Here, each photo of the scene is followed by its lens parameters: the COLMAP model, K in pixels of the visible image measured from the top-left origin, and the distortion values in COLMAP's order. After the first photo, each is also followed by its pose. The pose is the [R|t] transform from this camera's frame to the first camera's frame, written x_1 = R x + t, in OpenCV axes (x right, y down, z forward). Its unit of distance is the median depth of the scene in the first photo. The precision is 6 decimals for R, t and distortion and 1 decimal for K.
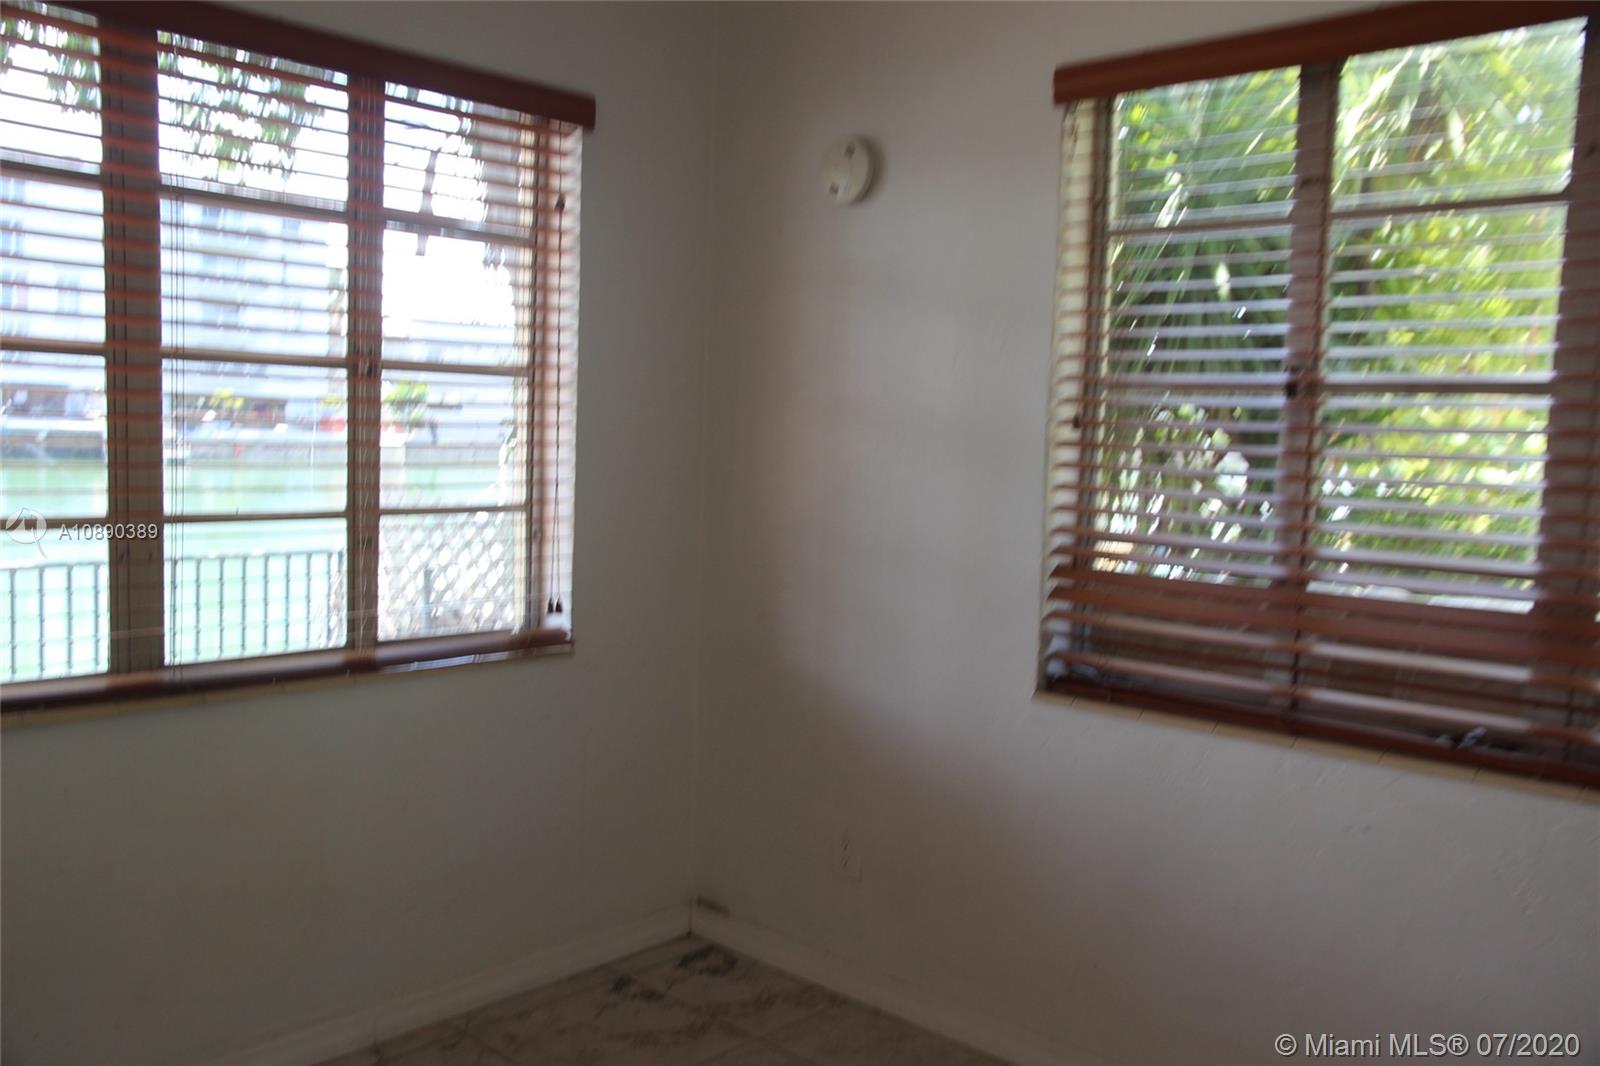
lens RADIAL K [[1353.4, 0, 800.9], [0, 1353.4, 536.8], [0, 0, 1]] dist [-0.058342, 0.132203]
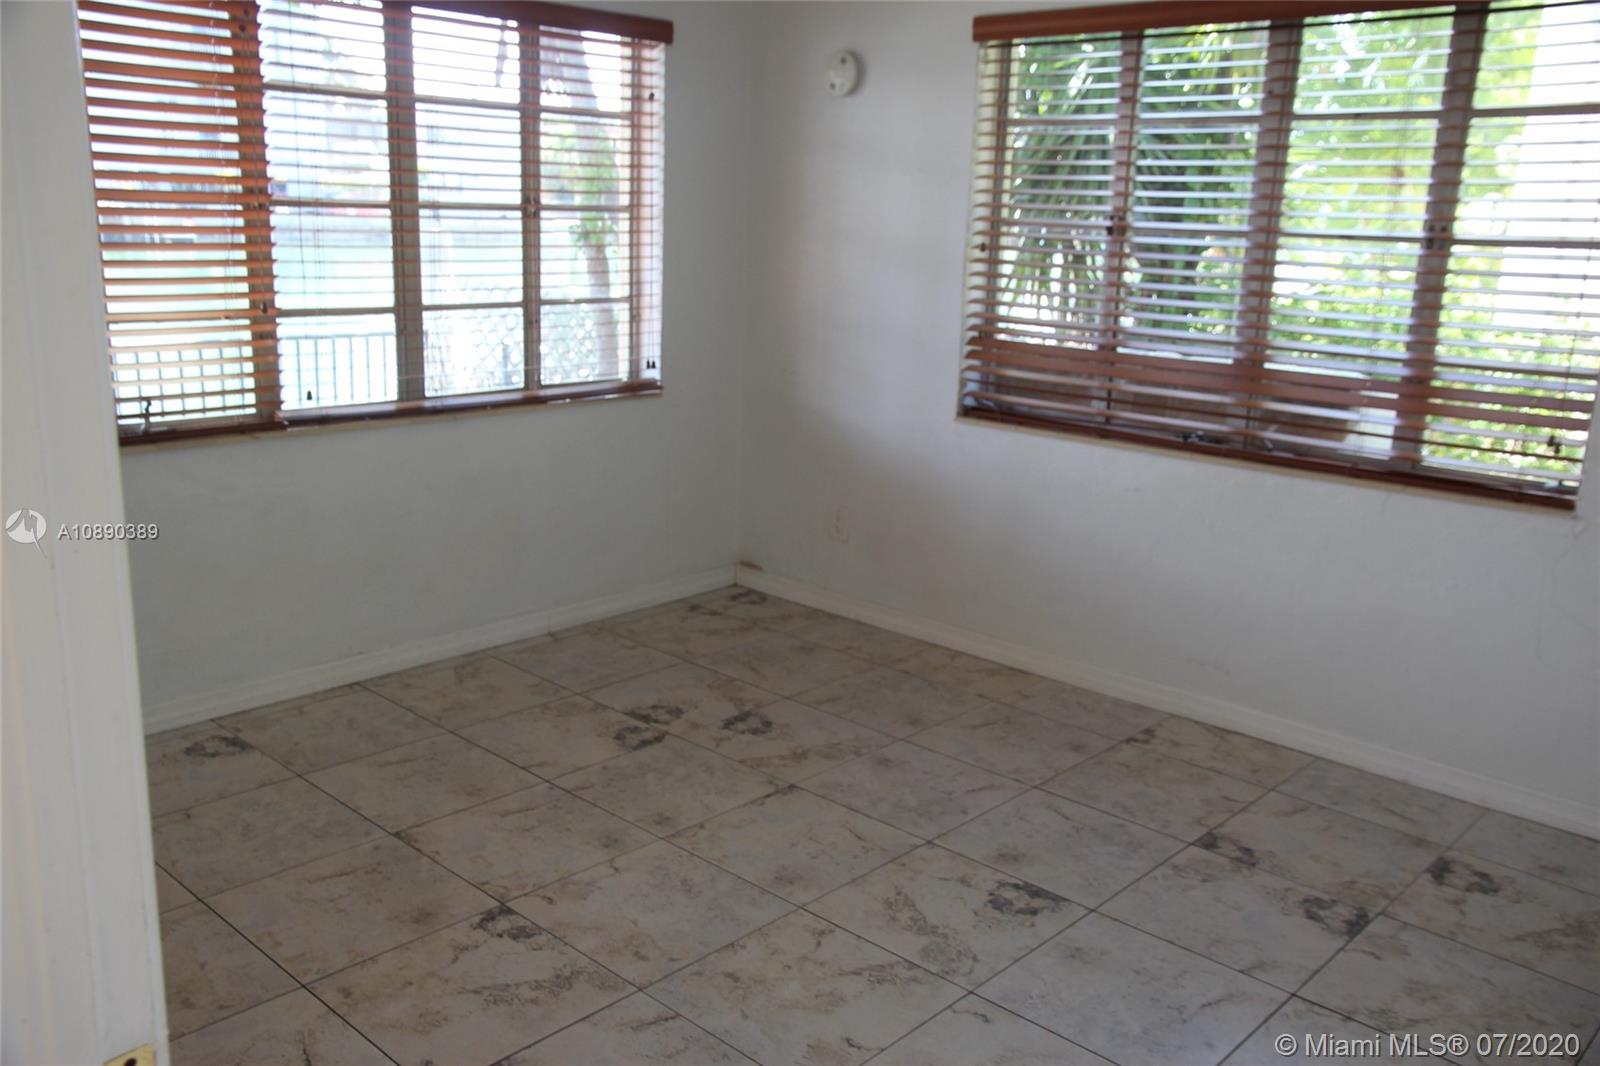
lens RADIAL K [[1354.8, 0, 805.0], [0, 1354.8, 524.7], [0, 0, 1]] dist [-0.060886, 0.131699]
pose [[0.999995, 0.000513, 0.002995, -0.010632], [-0.000957, 0.988631, 0.150359, 0.000395], [-0.002884, -0.150361, 0.988627, -0.559869]]
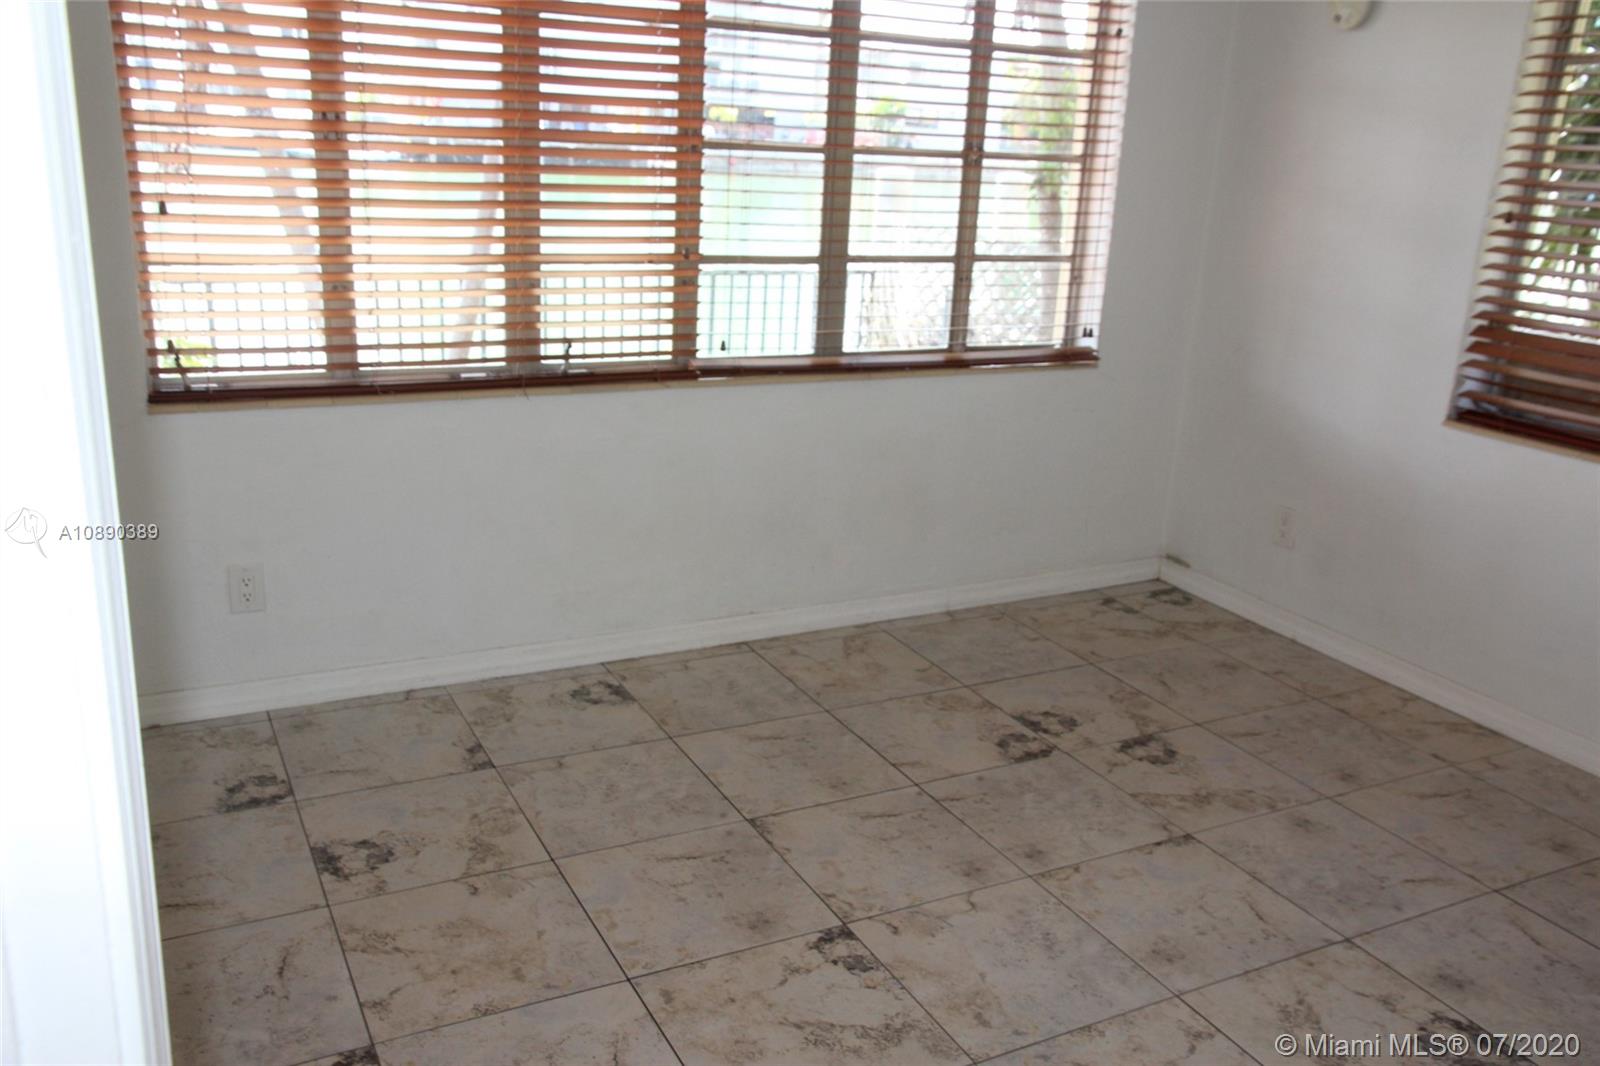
lens RADIAL K [[1353.4, 0, 800.9], [0, 1353.4, 536.8], [0, 0, 1]] dist [-0.058342, 0.132203]
pose [[0.943748, 0.111612, -0.311260, -0.003369], [-0.047088, 0.977082, 0.207592, -0.017786], [0.327296, -0.181258, 0.927374, -0.440583]]
